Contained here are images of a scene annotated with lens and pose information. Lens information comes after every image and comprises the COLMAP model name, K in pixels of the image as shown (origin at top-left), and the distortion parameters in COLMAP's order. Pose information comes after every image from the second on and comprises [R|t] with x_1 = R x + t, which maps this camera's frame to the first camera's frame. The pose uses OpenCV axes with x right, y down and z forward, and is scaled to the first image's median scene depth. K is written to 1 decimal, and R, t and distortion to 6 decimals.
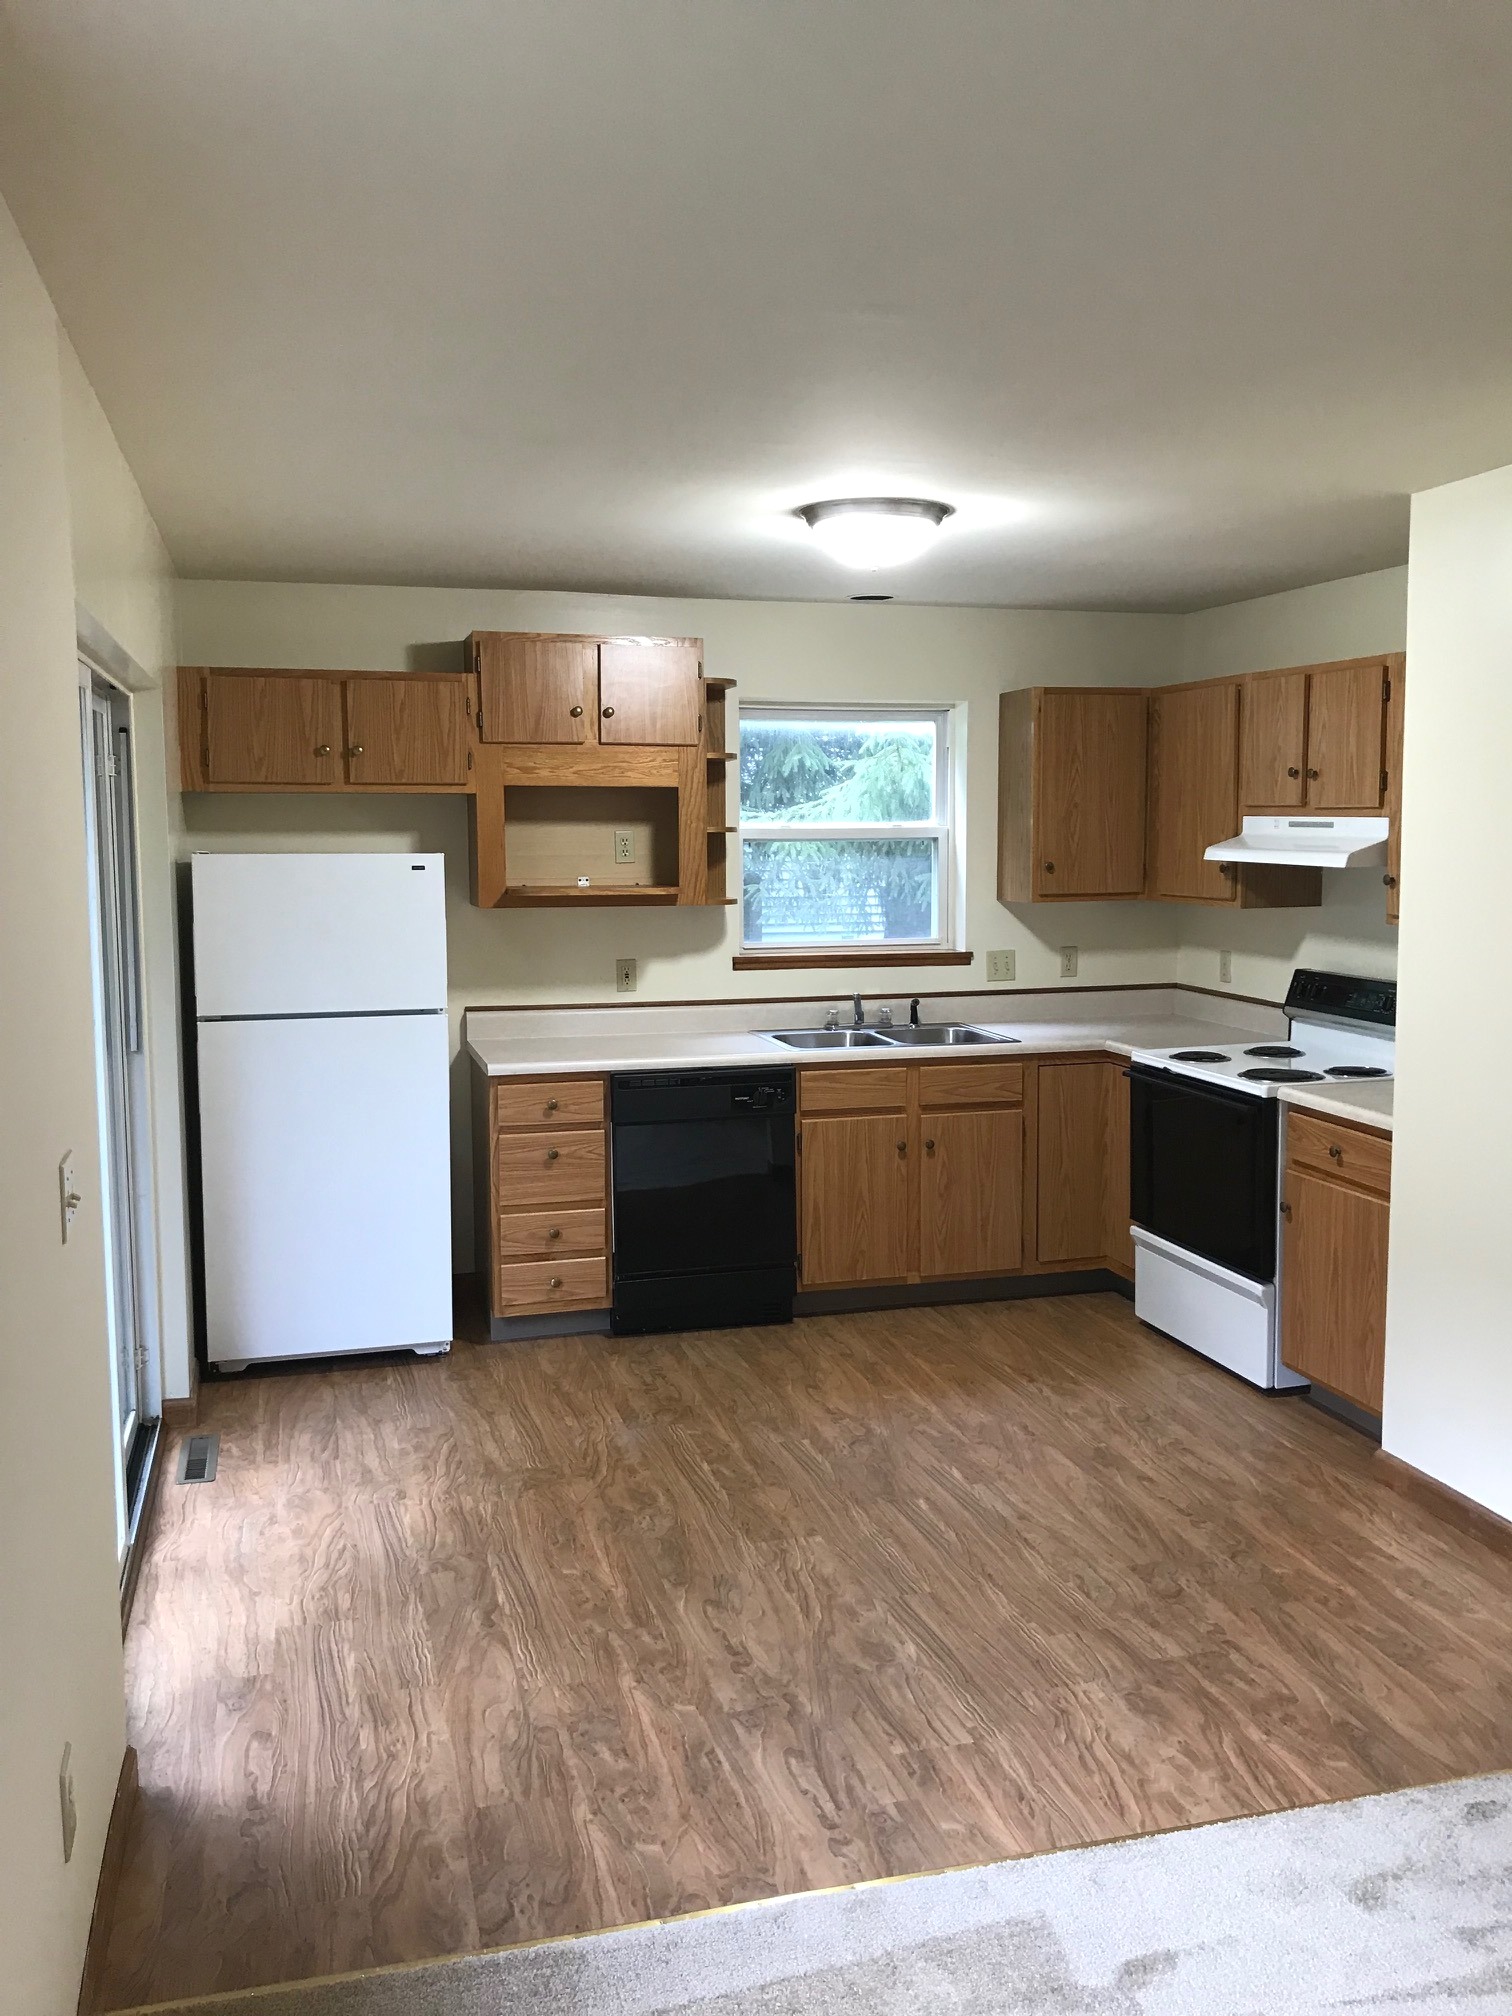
lens RADIAL K [[1696.9, 0, 756.0], [0, 1696.9, 1008.0], [0, 0, 1]] dist [0.007257, 0.068014]
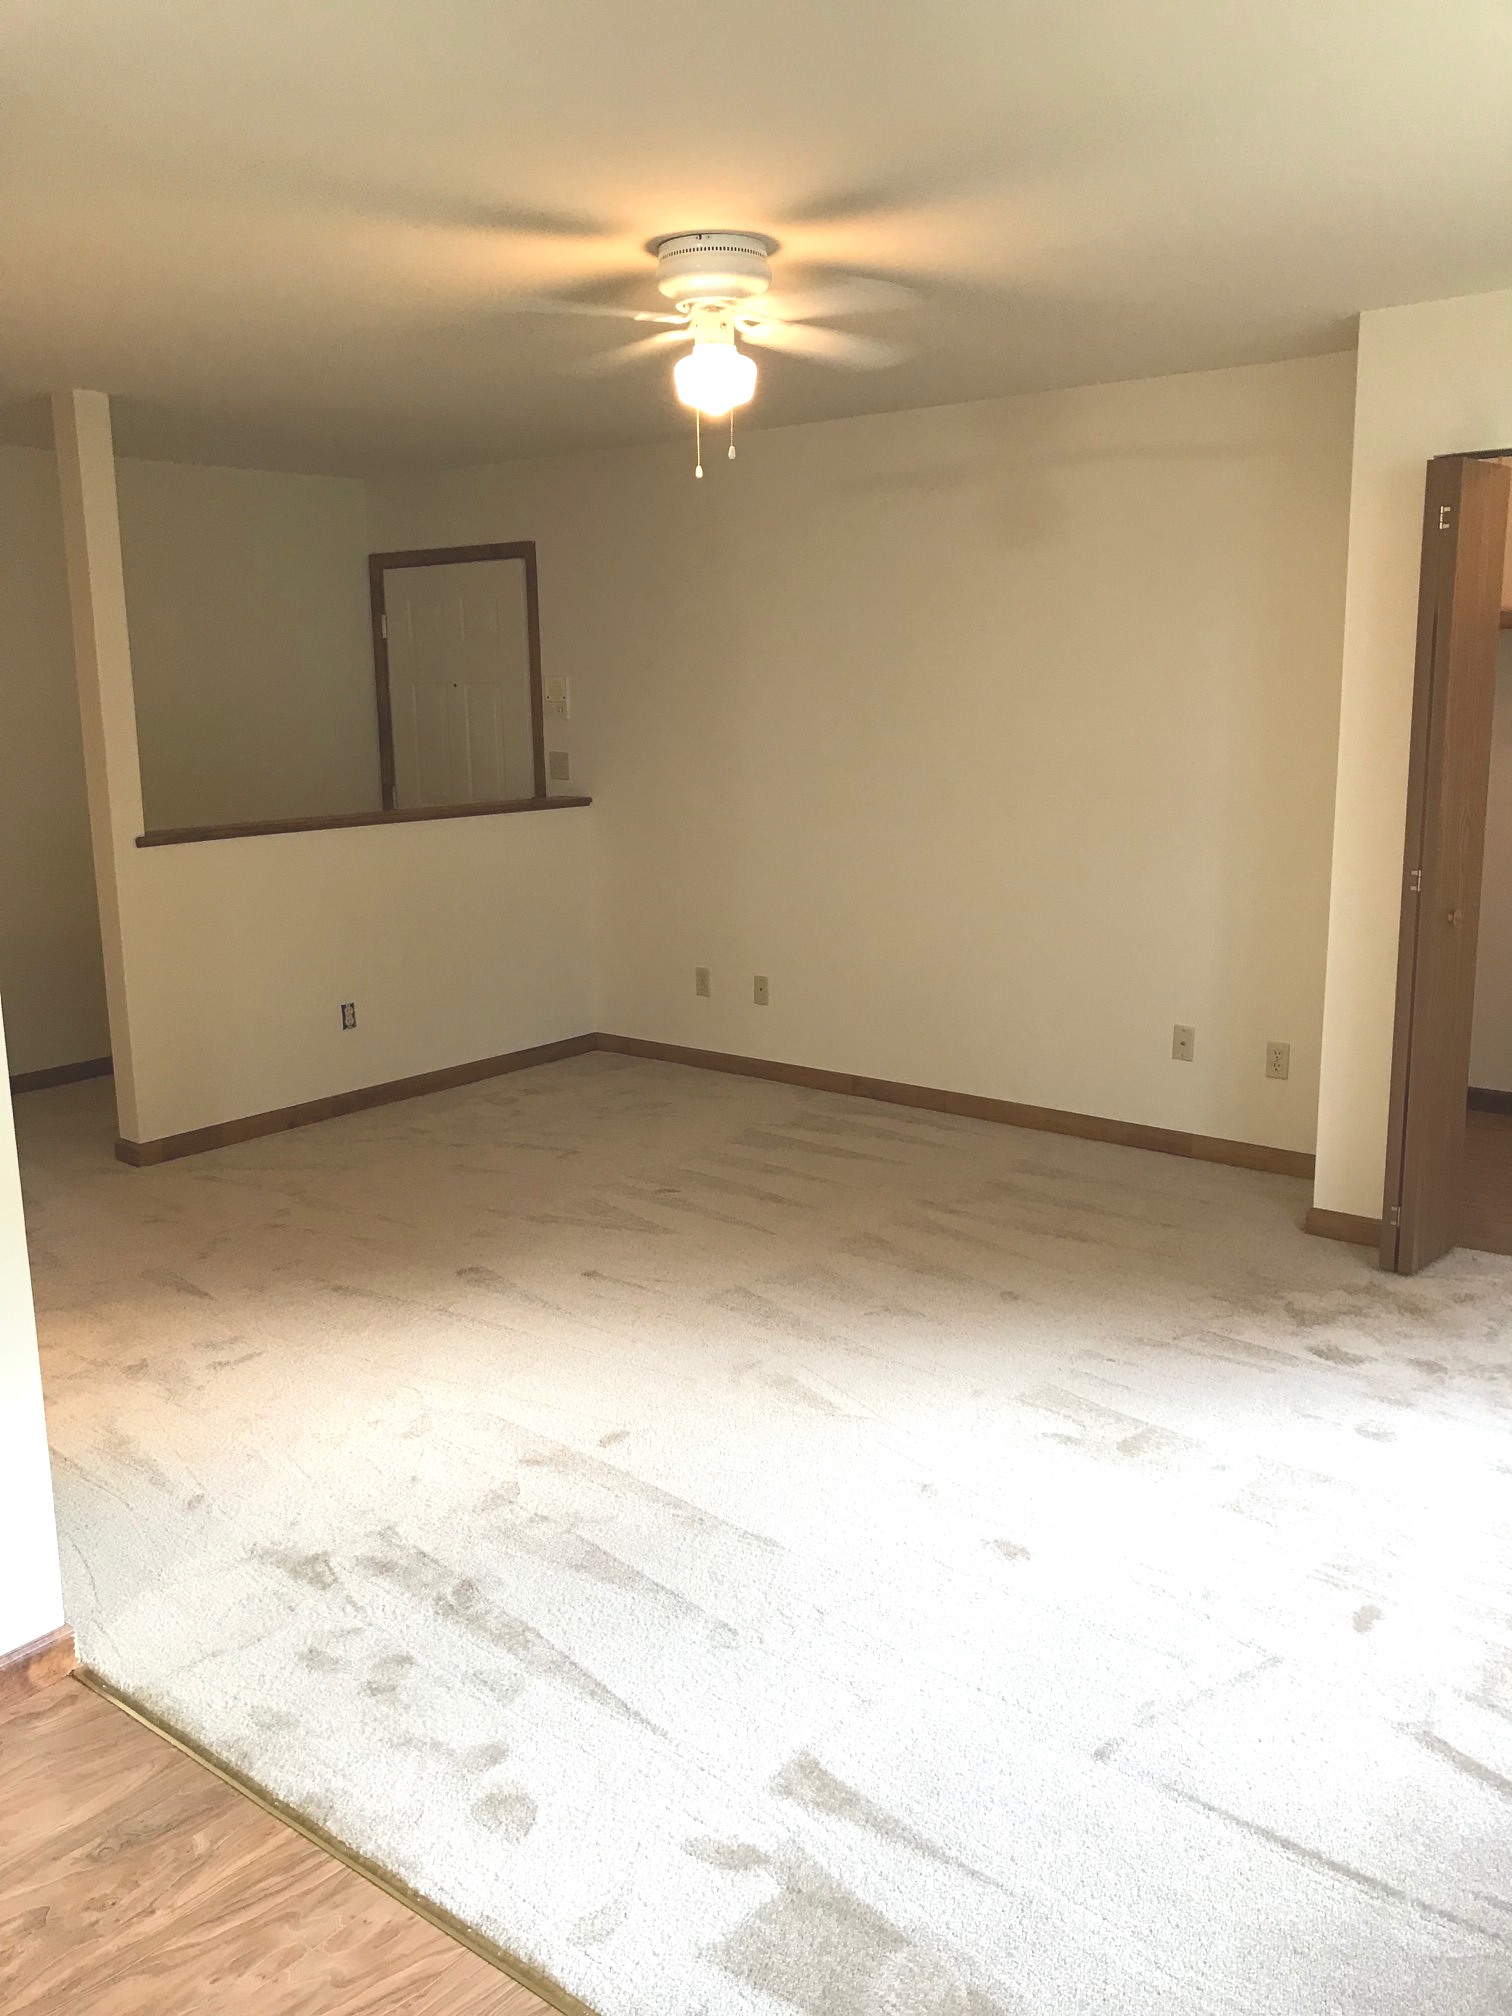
lens RADIAL K [[1696.9, 0, 756.0], [0, 1696.9, 1008.0], [0, 0, 1]] dist [0.007257, 0.068014]
pose [[-0.578105, -0.150512, 0.801961, -0.373775], [0.100239, 0.962296, 0.252862, -0.094106], [-0.809782, 0.226569, -0.541221, 1.134583]]
